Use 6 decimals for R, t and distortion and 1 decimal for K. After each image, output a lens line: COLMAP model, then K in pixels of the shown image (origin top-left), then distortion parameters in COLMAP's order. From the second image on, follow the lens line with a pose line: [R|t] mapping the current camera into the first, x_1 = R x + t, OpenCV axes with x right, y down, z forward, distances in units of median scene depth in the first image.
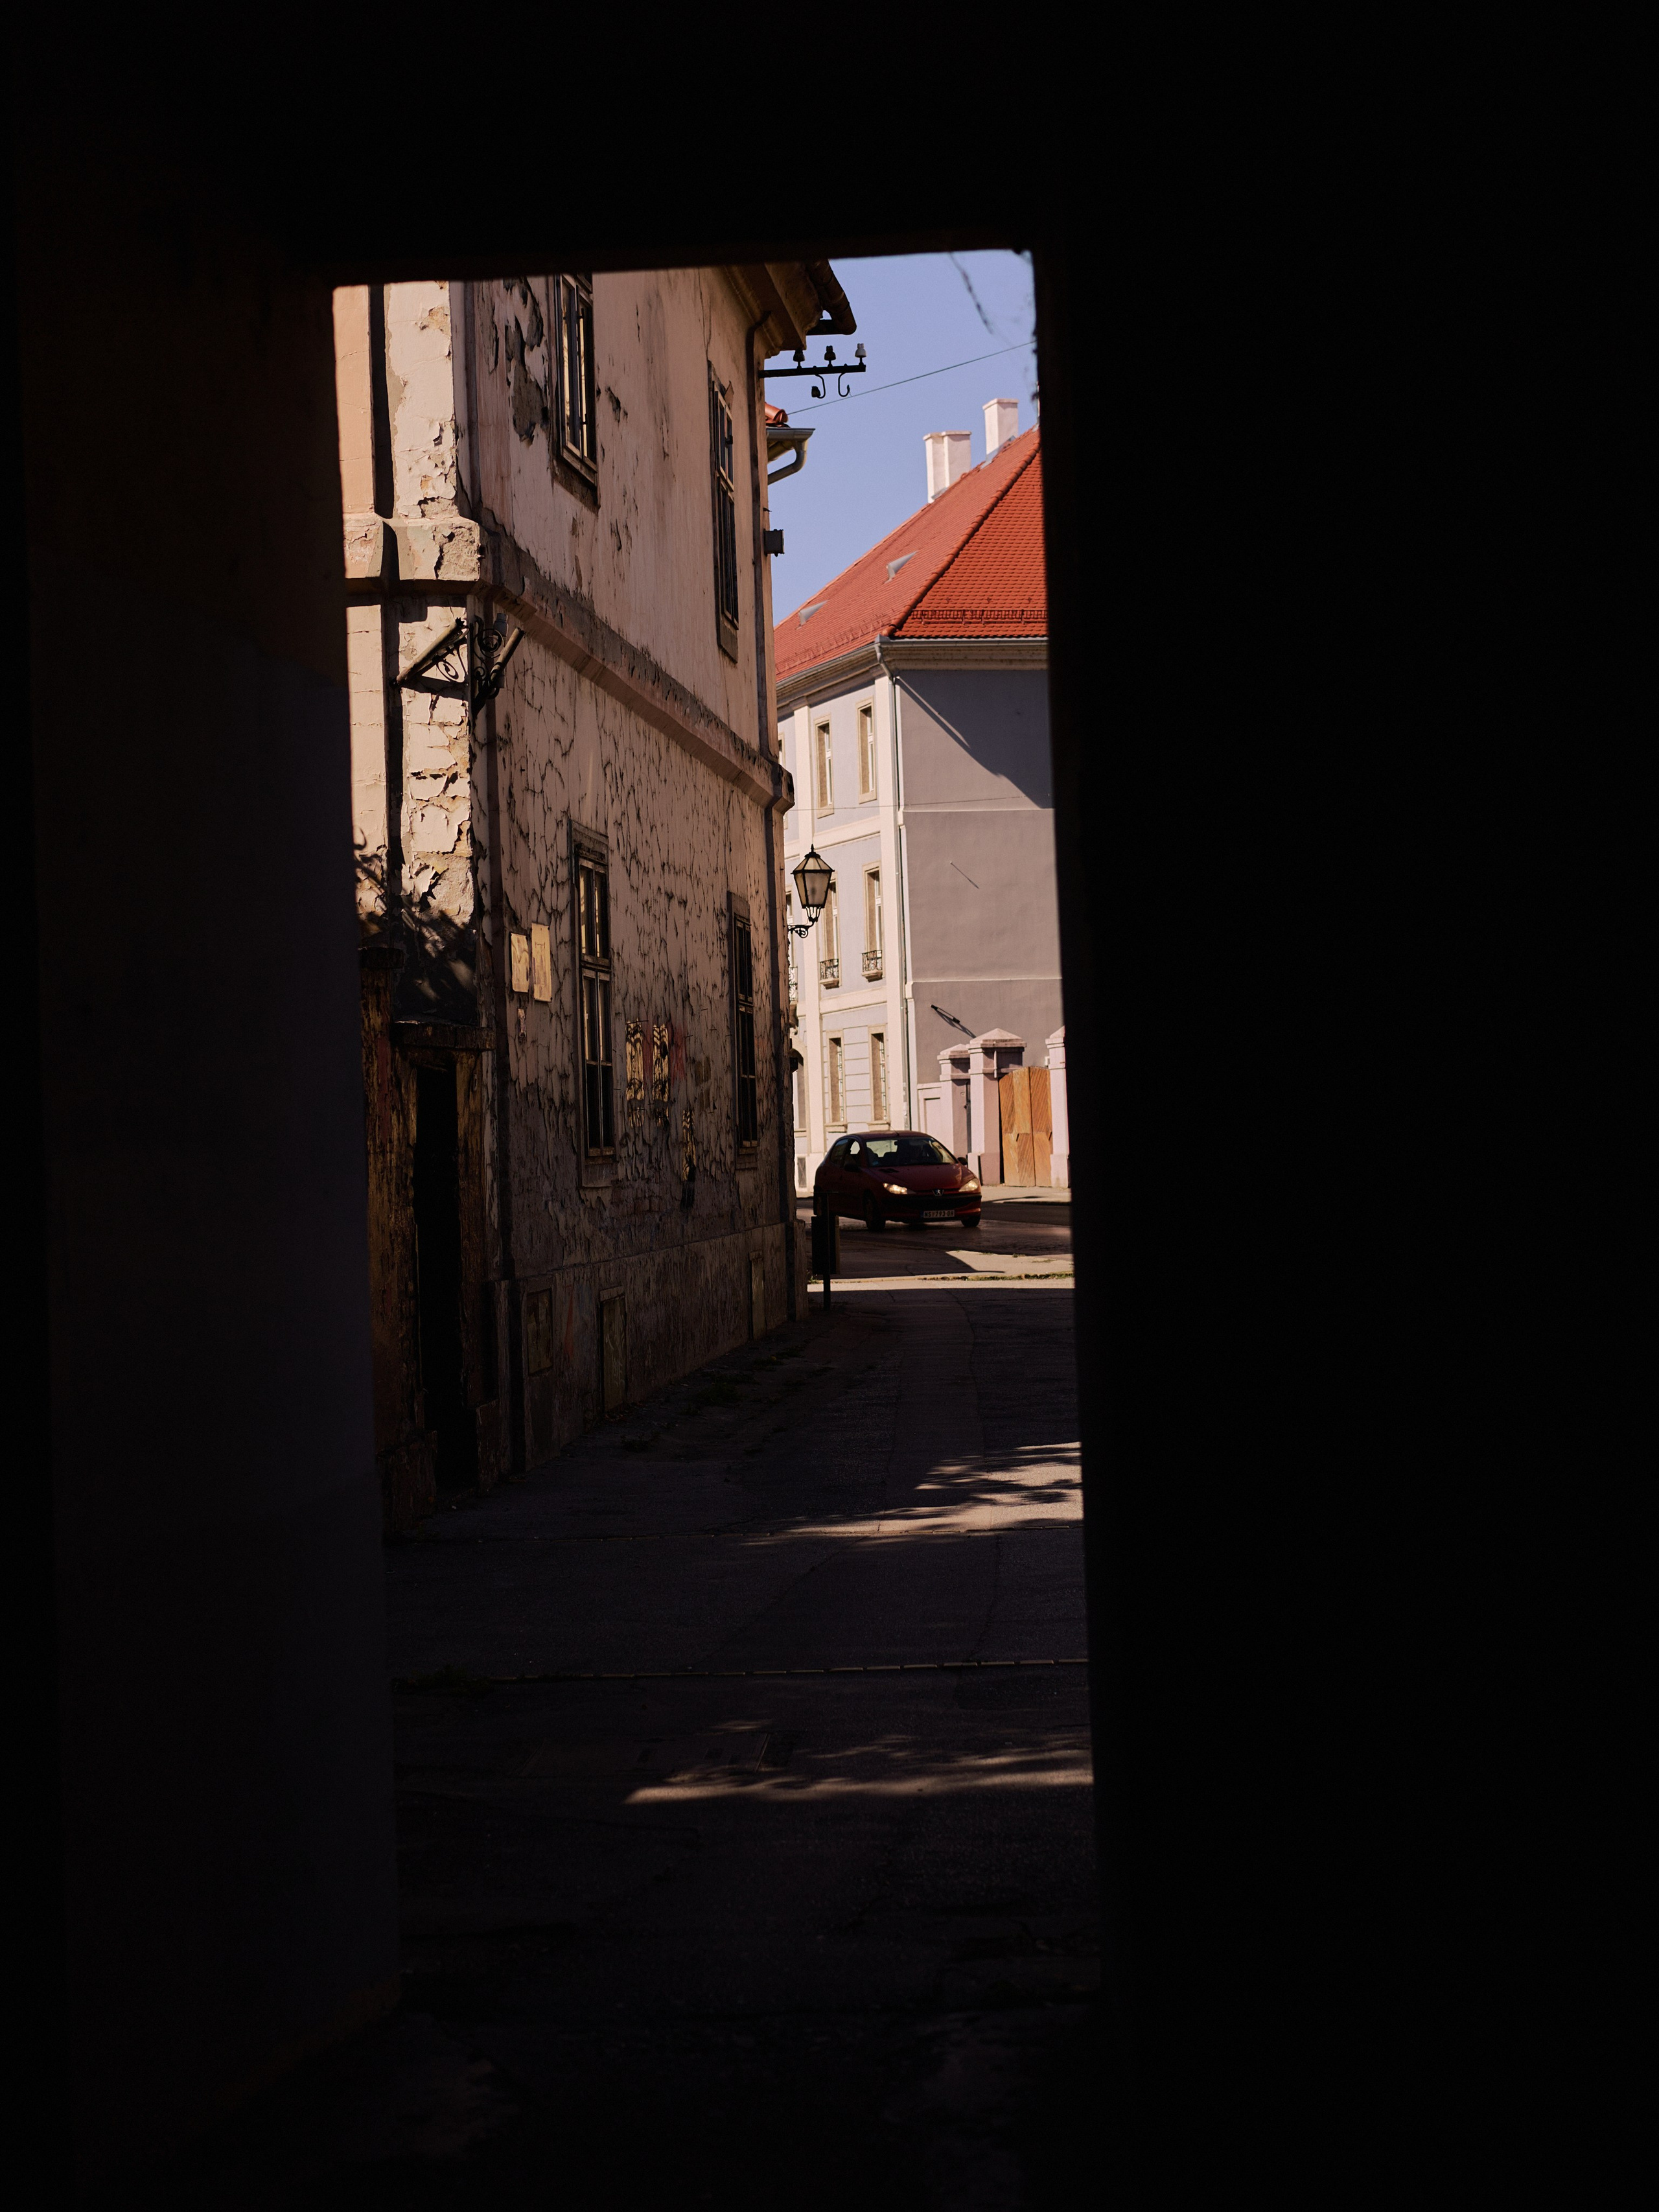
lens RADIAL K [[3625.7, 0, 828.3], [0, 3625.7, 1105.5], [0, 0, 1]] dist [0.054983, 0.000000]
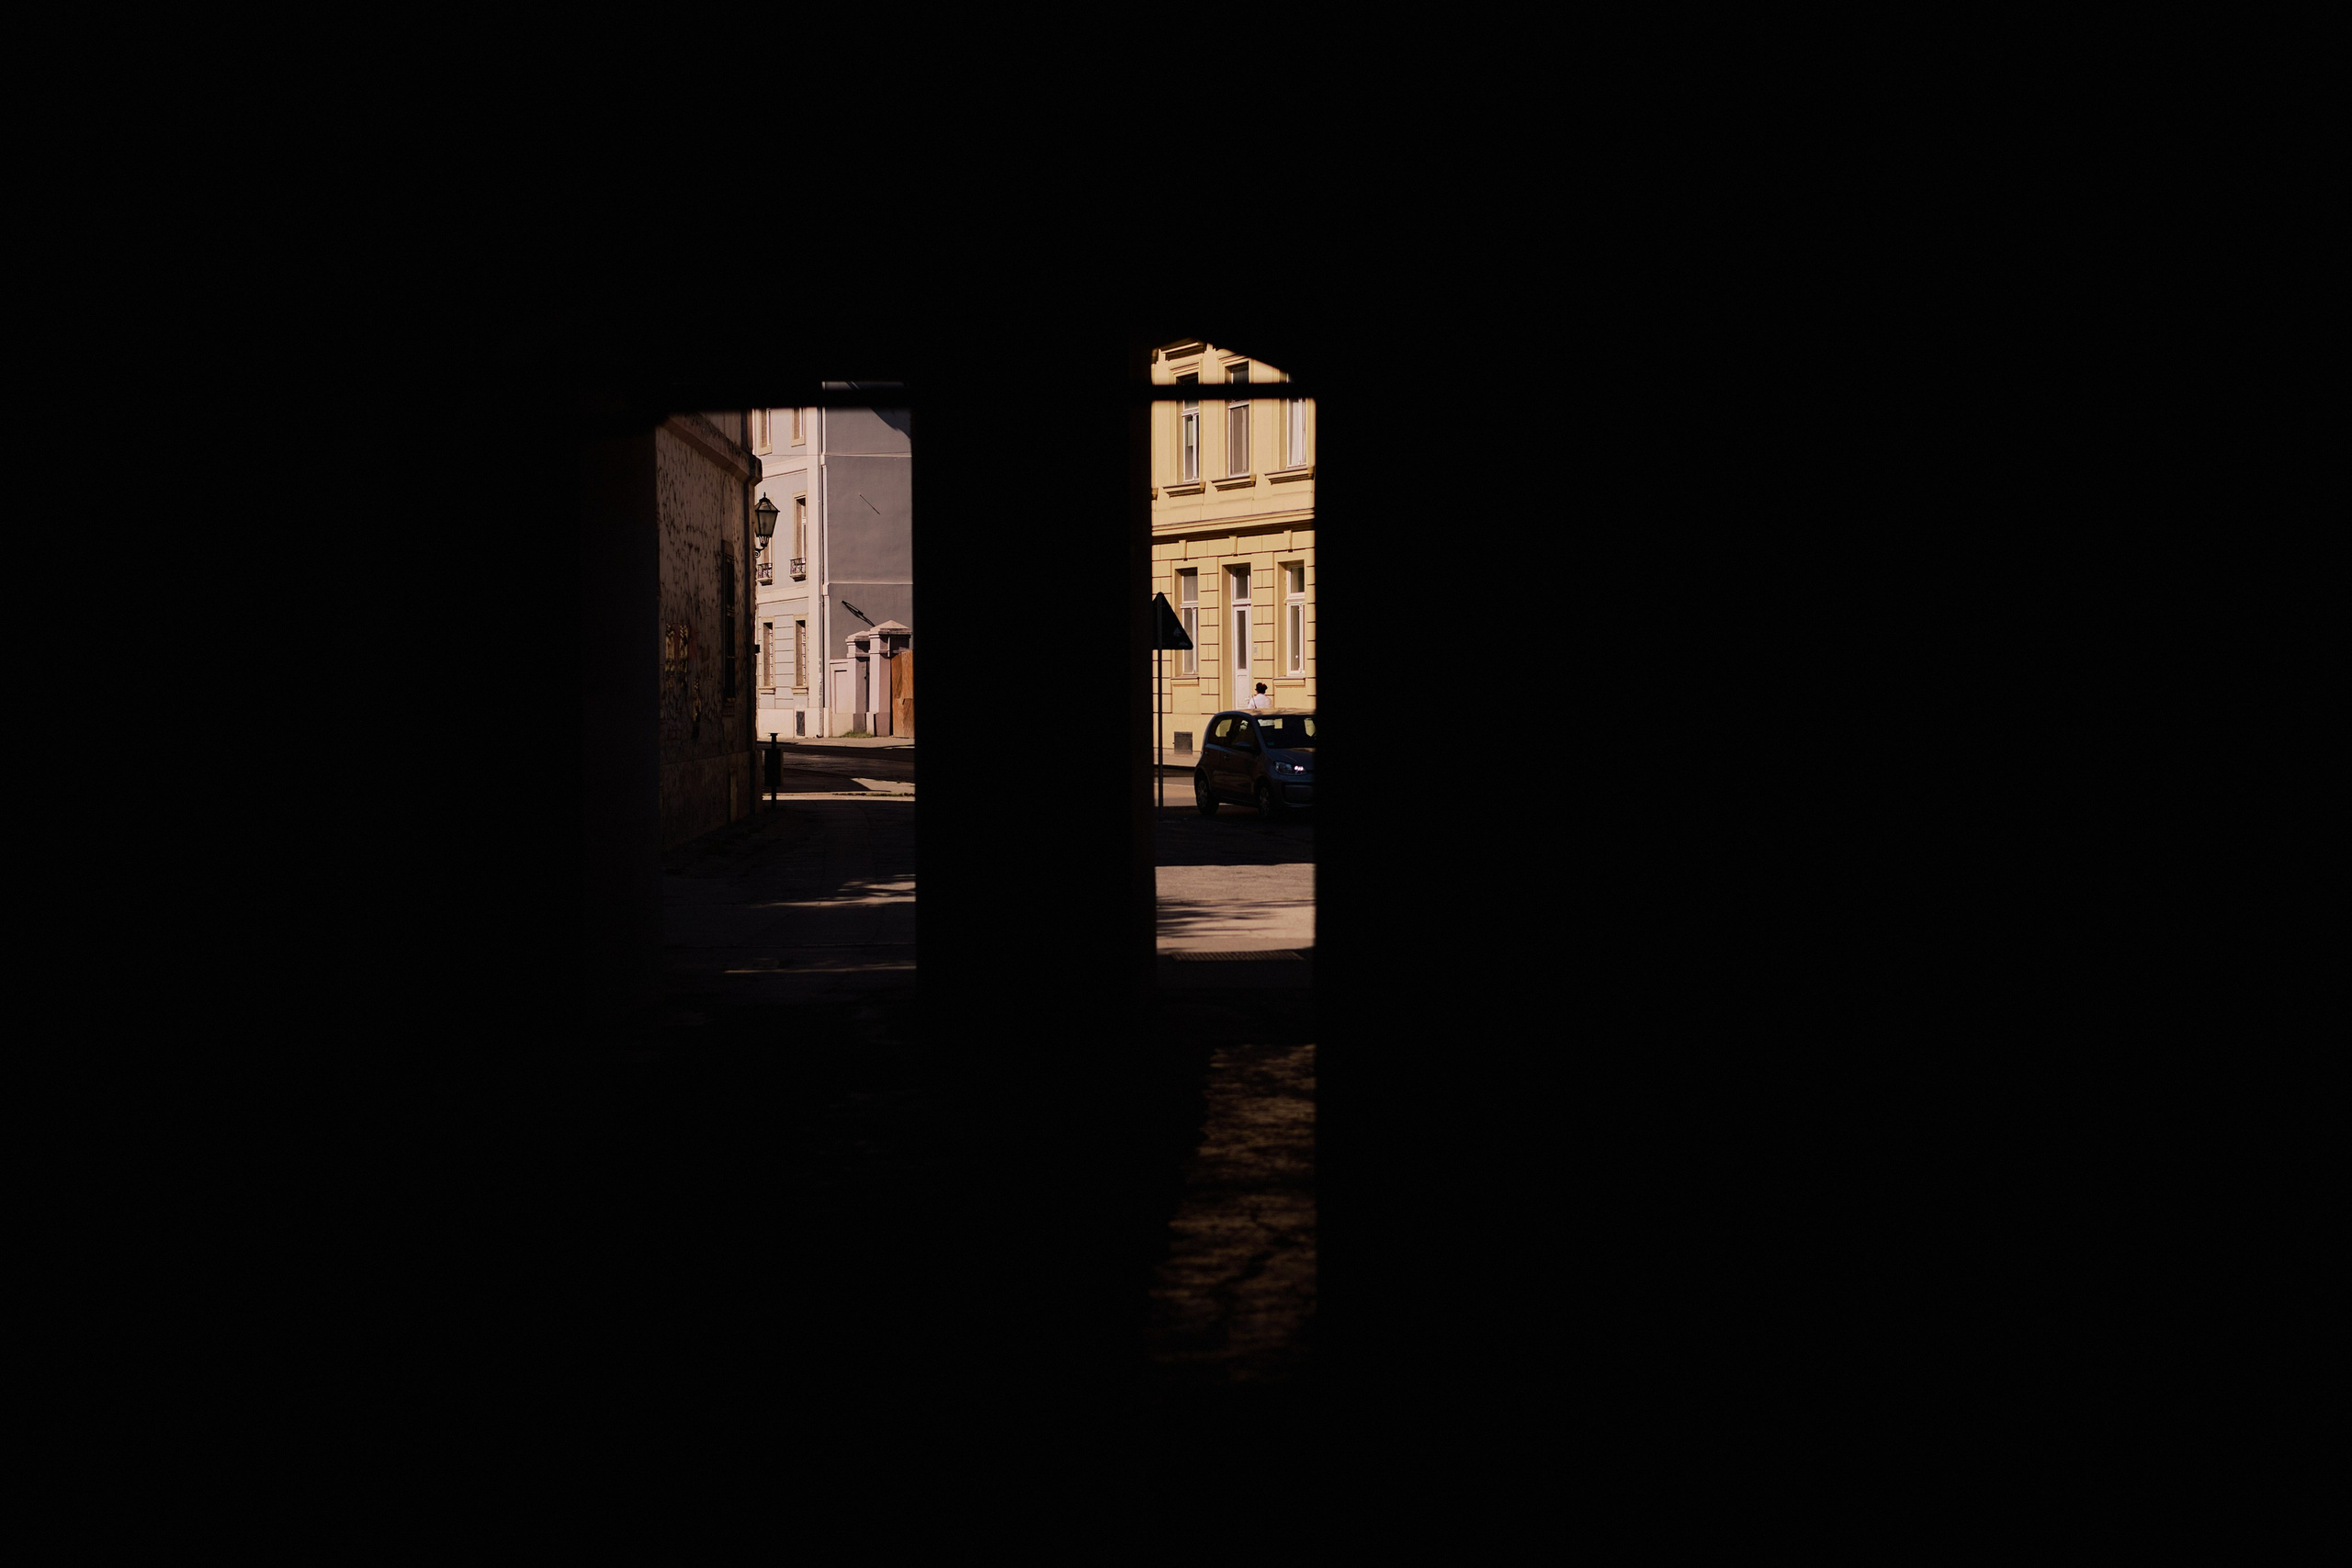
lens RADIAL K [[3247.4, 0, 1172.7], [0, 3247.4, 781.0], [0, 0, 1]] dist [-0.000674, 0.000000]
pose [[0.990625, 0.027446, 0.133821, -0.019079], [-0.031759, 0.999039, 0.030204, -0.002903], [-0.132864, -0.034171, 0.990545, -0.421143]]
